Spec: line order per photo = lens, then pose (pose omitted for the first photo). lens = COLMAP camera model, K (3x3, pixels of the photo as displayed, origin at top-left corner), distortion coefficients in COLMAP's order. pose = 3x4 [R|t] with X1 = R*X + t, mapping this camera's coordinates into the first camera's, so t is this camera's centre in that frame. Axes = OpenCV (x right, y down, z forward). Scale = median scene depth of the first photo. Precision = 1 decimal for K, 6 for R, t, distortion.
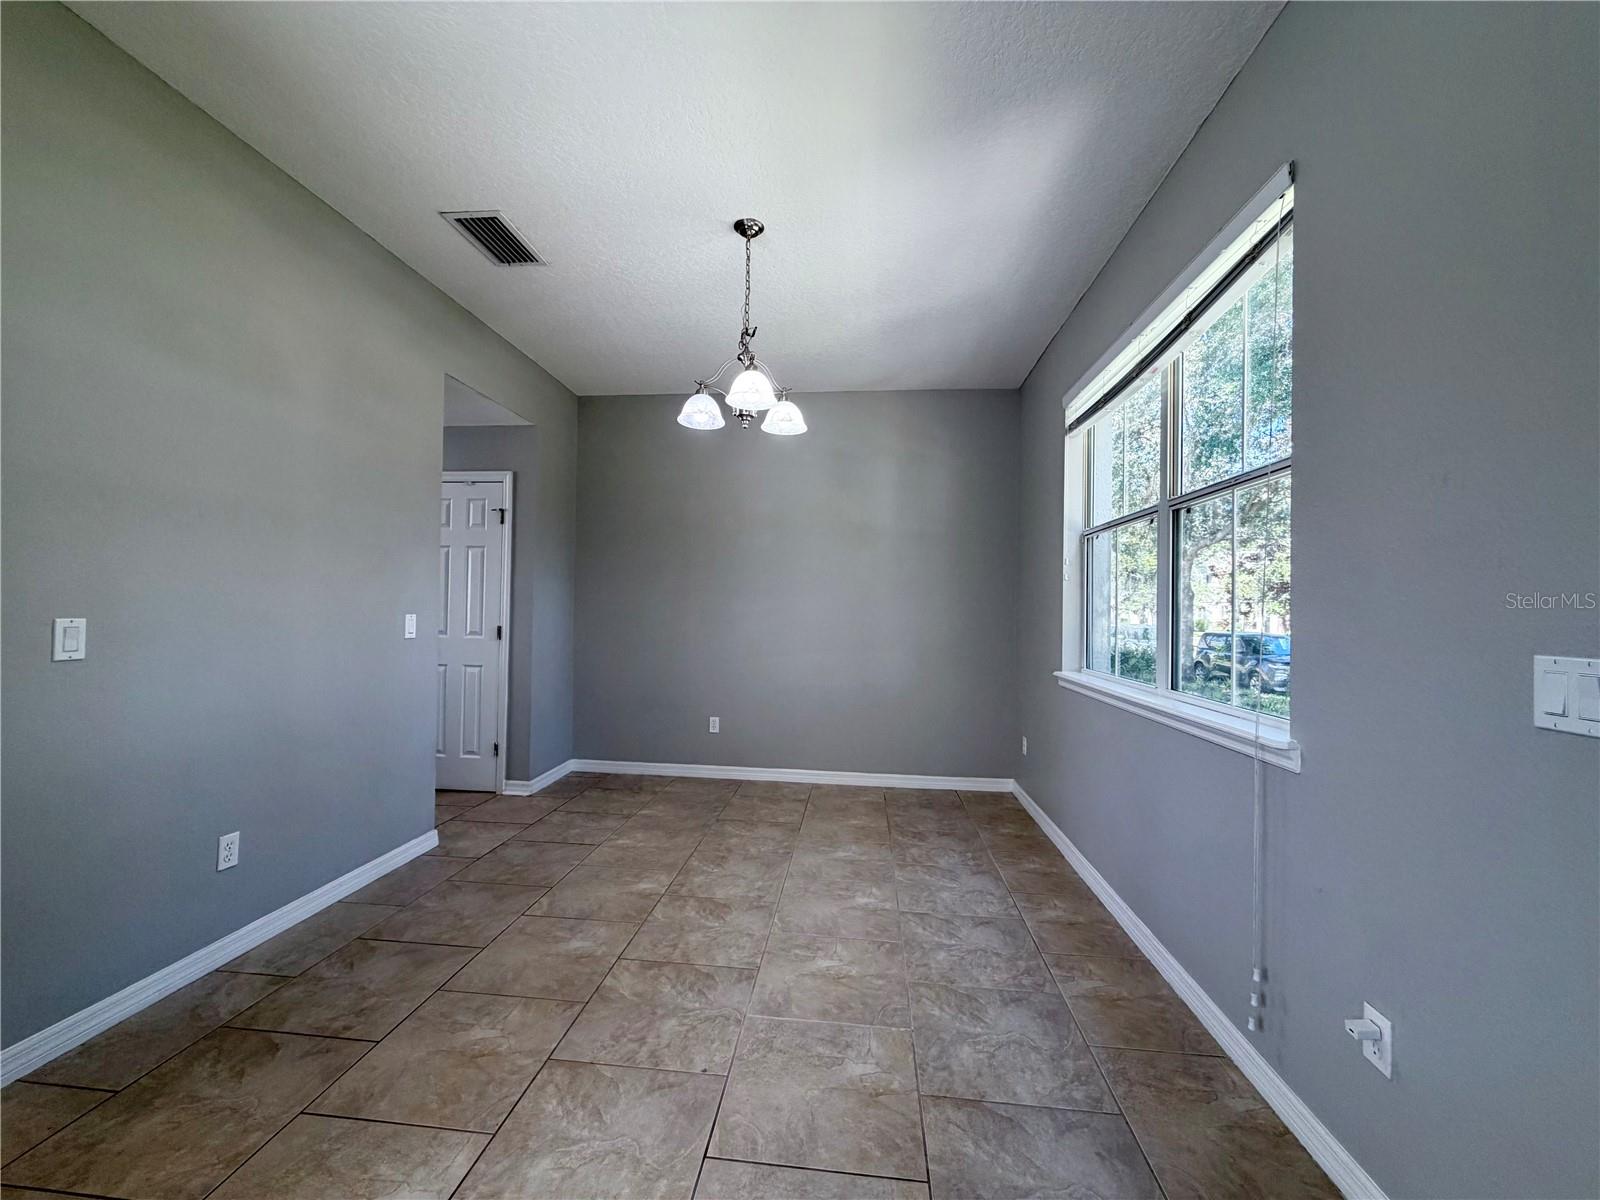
lens RADIAL K [[637.0, 0, 798.7], [0, 637.0, 601.9], [0, 0, 1]] dist [0.001044, 0.000175]
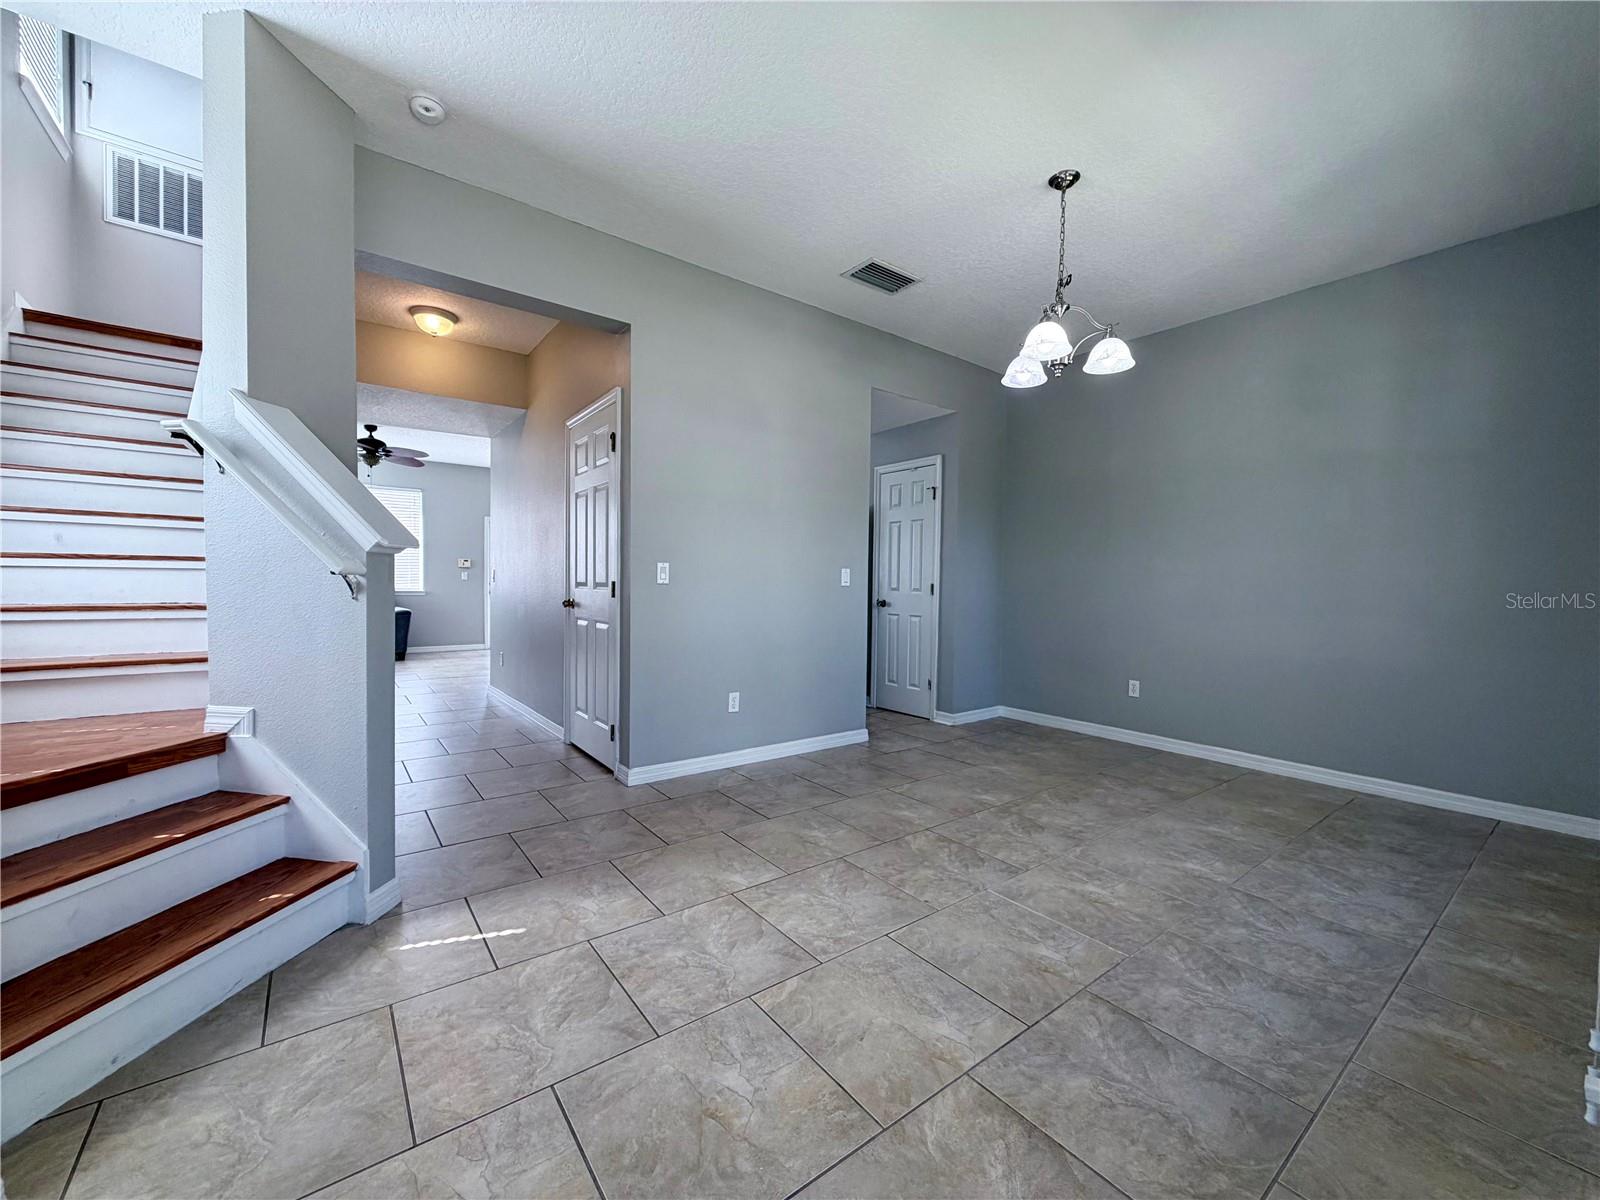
lens RADIAL K [[637.0, 0, 798.1], [0, 637.0, 603.6], [0, 0, 1]] dist [0.001044, 0.000175]
pose [[0.682173, 0.015386, -0.731029, 0.388674], [0.004799, 0.999663, 0.025518, 0.068418], [0.731176, -0.020916, 0.681869, -0.029393]]
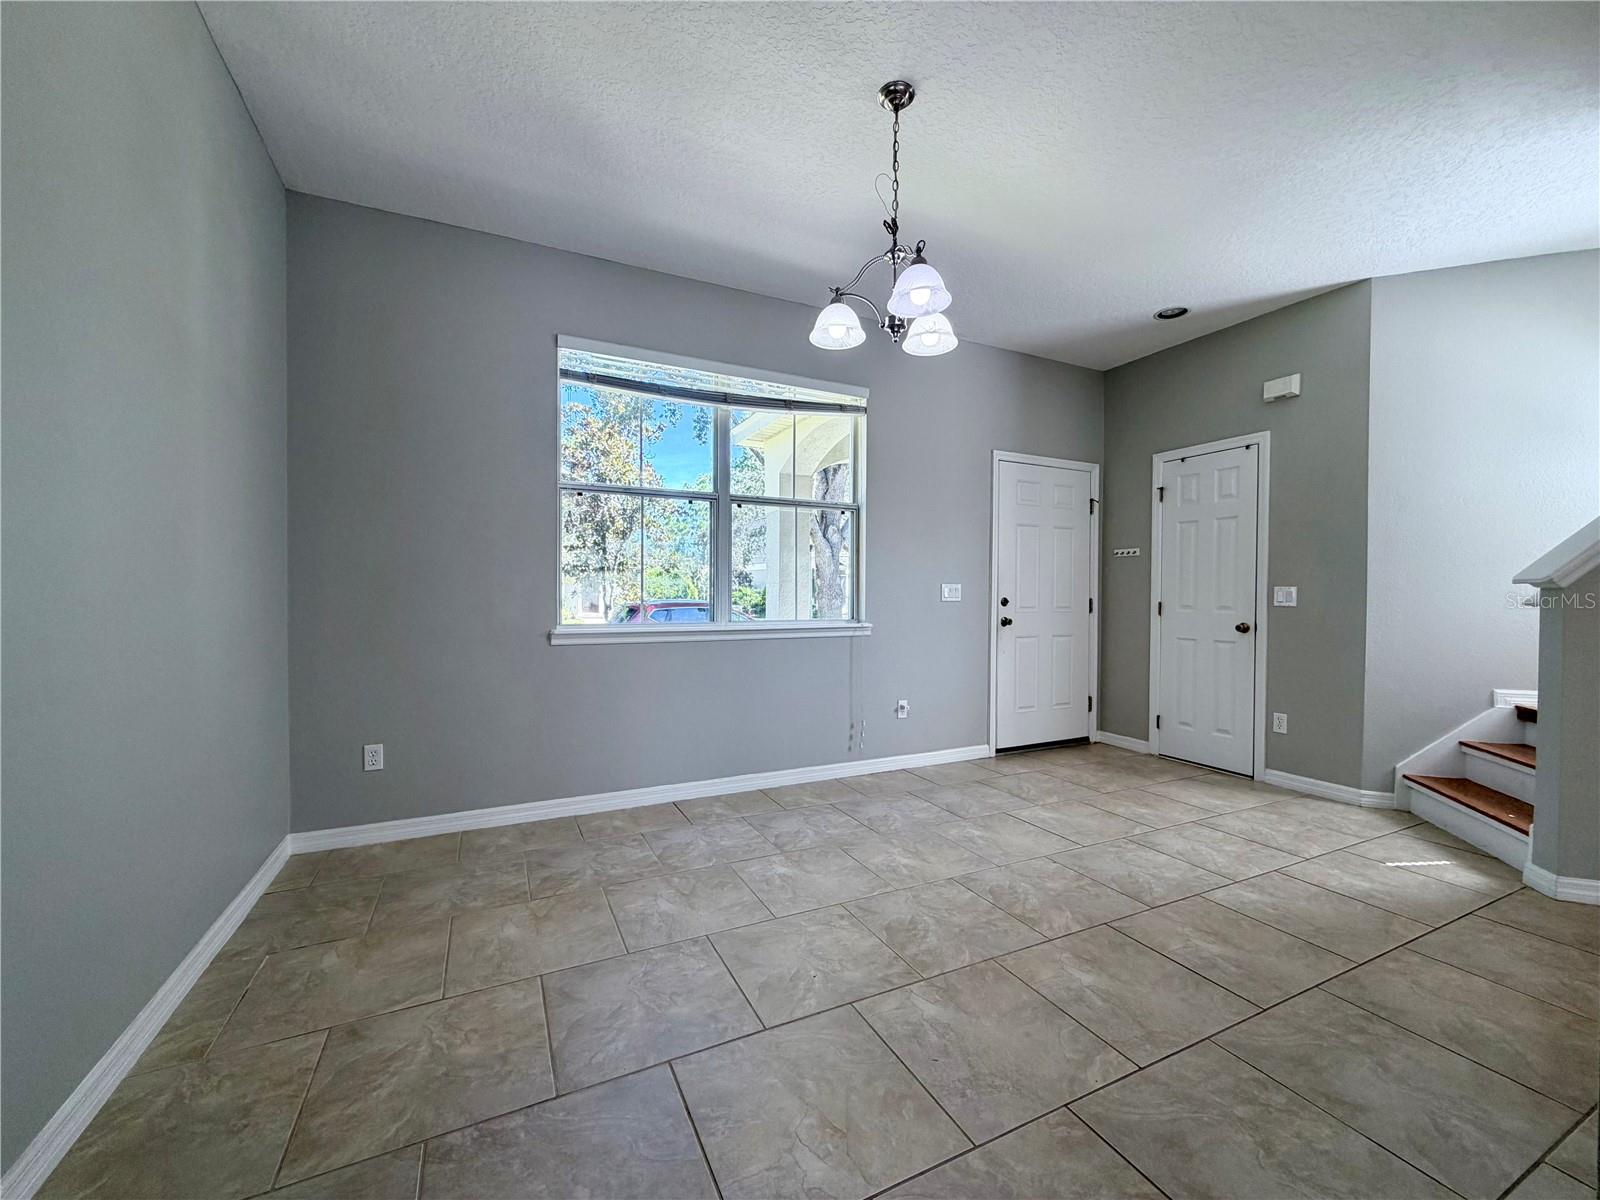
lens RADIAL K [[637.0, 0, 794.5], [0, 637.0, 600.0], [0, 0, 1]] dist [0.001044, 0.000175]
pose [[-0.520649, -0.028775, 0.853286, -0.731425], [-0.023614, 0.999535, 0.019299, 0.049501], [-0.853444, -0.010101, -0.521087, 1.530295]]
